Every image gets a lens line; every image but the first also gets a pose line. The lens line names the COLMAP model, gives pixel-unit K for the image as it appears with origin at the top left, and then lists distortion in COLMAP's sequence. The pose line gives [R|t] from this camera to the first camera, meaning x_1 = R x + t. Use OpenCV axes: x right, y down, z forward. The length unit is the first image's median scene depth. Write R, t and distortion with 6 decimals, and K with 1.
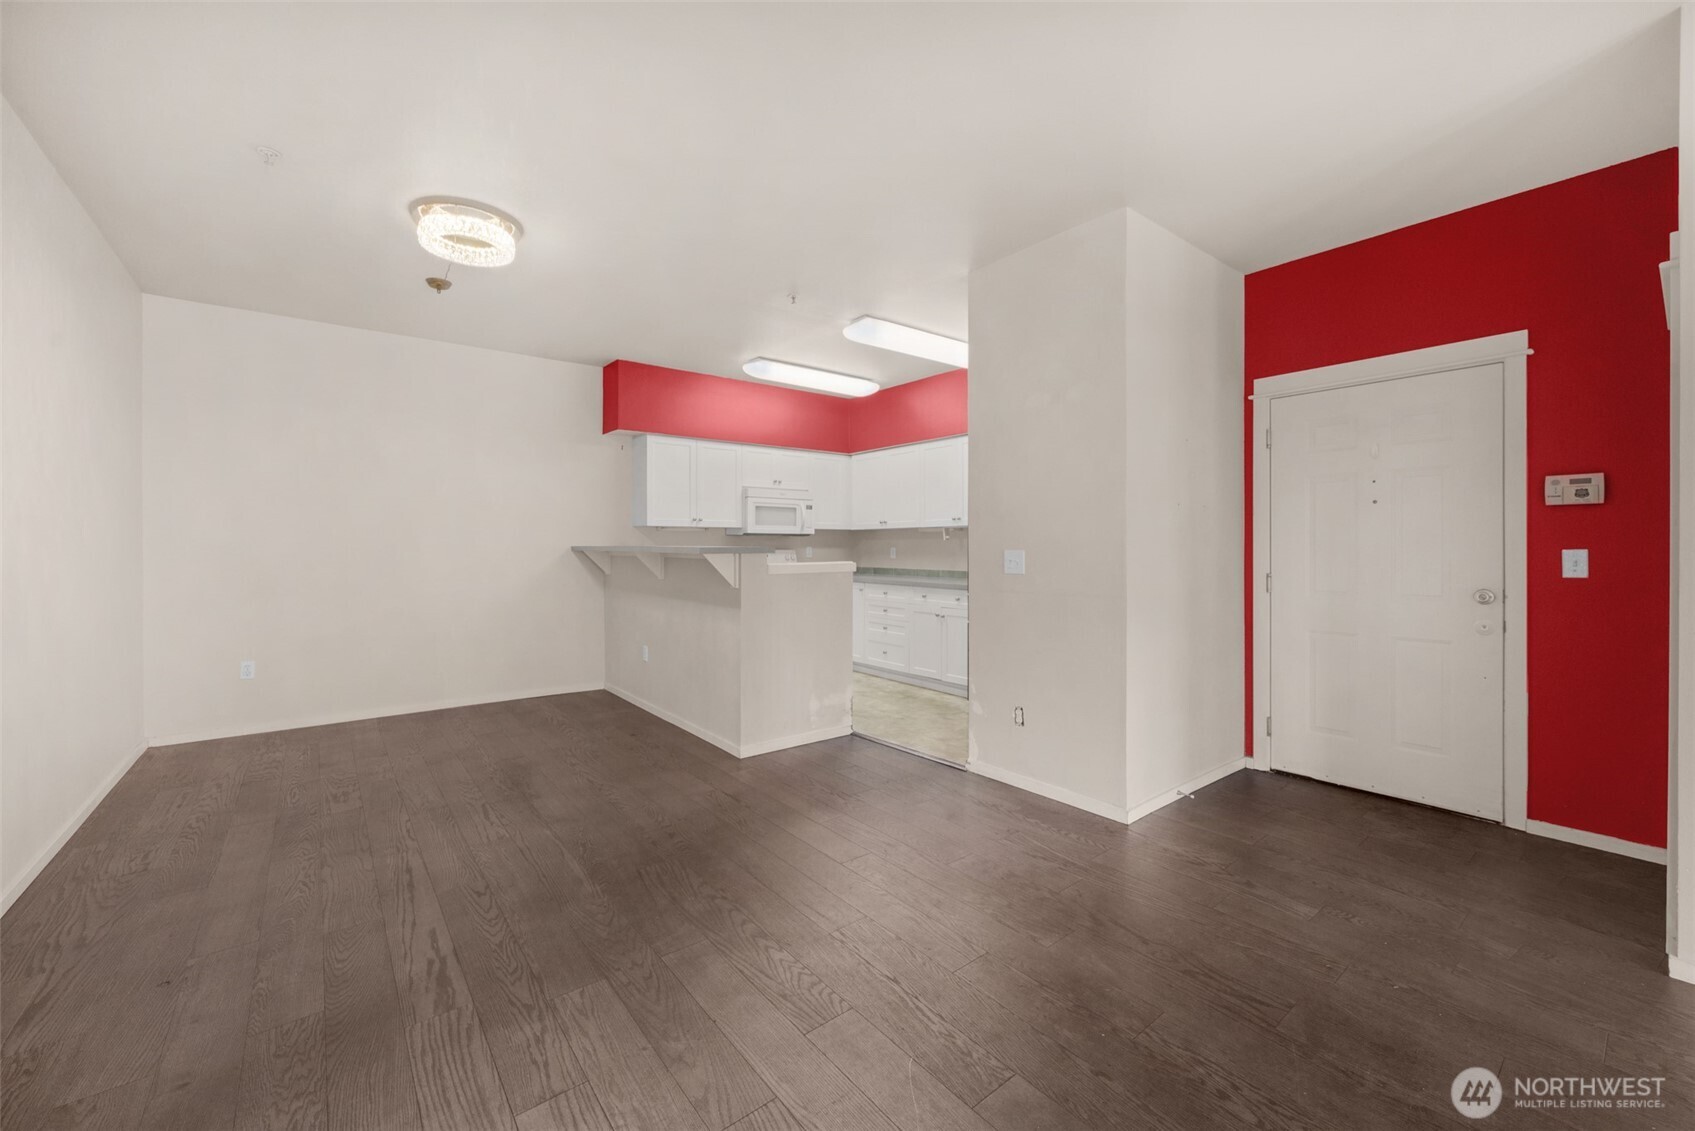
lens RADIAL K [[681.6, 0, 847.5], [0, 681.6, 551.2], [0, 0, 1]] dist [-0.002593, -0.000554]
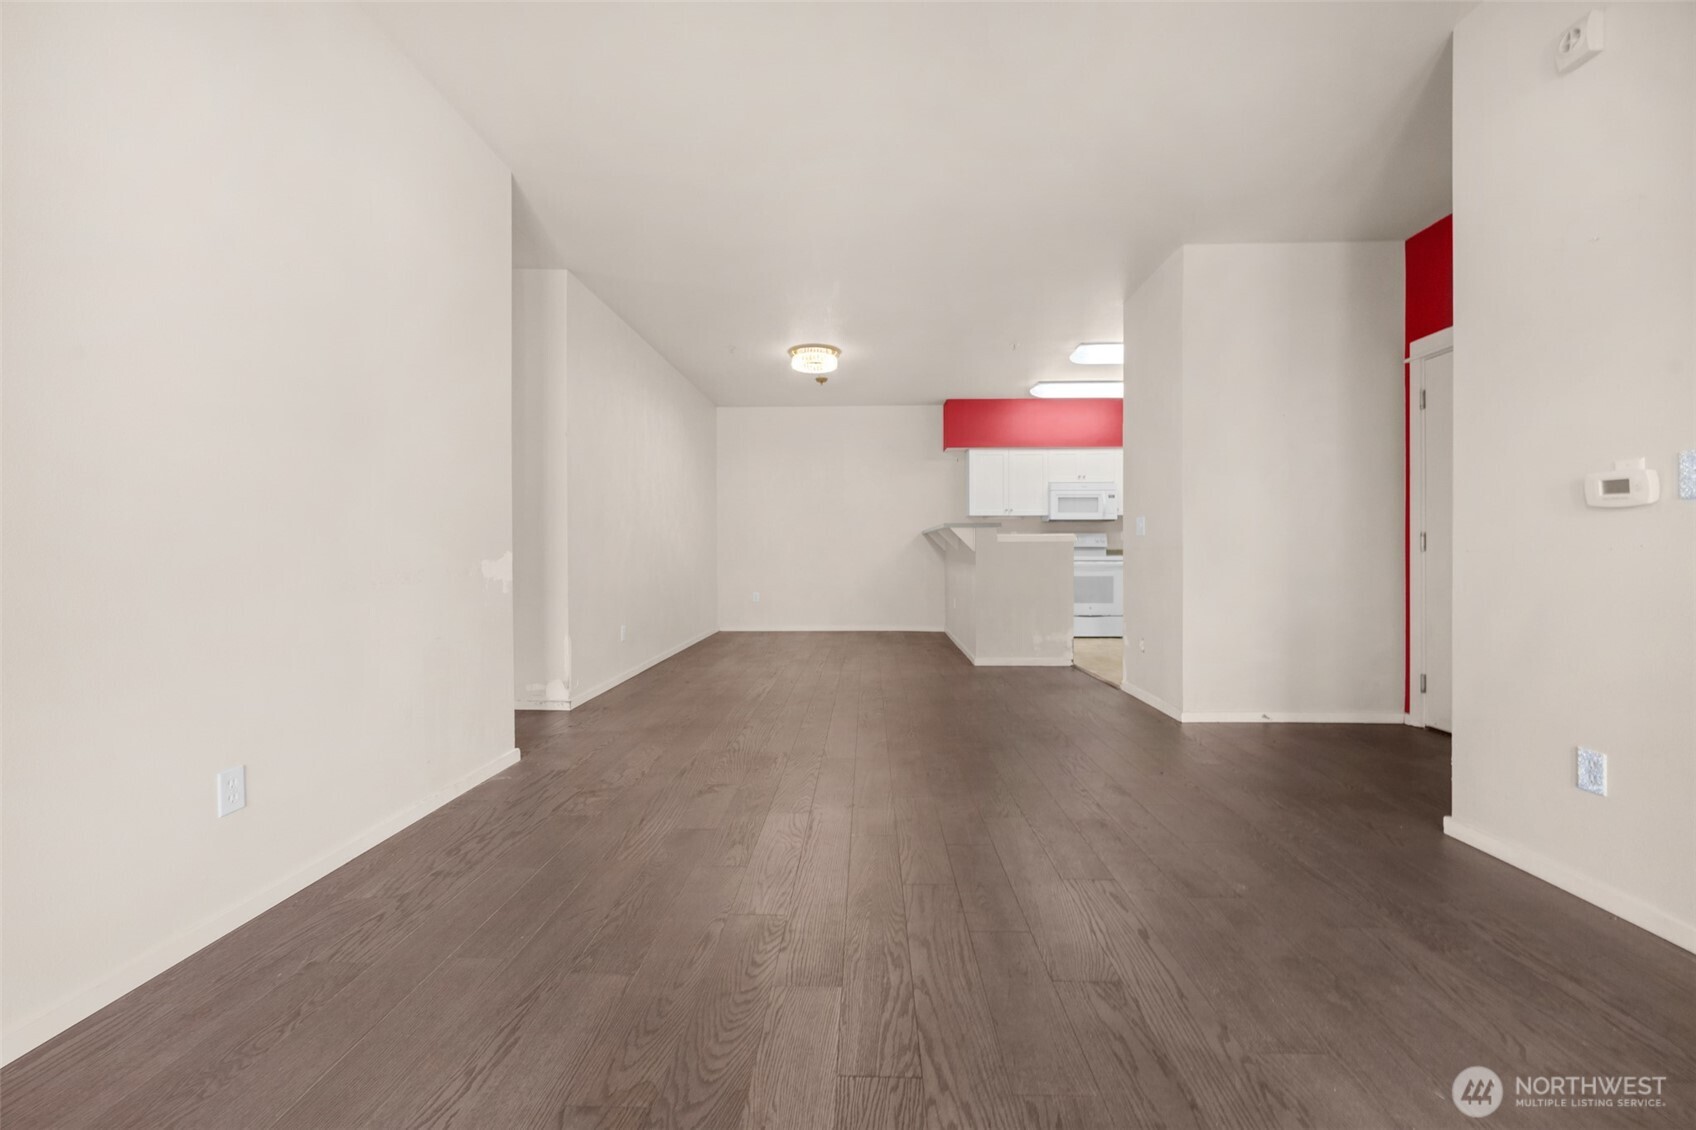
lens RADIAL K [[681.2, 0, 848.0], [0, 681.2, 565.0], [0, 0, 1]] dist [-0.000558, -0.000011]
pose [[0.762781, 0.010077, -0.646579, 0.426133], [-0.003478, 0.999928, 0.011481, 0.050081], [0.646648, -0.006509, 0.762761, -0.223570]]
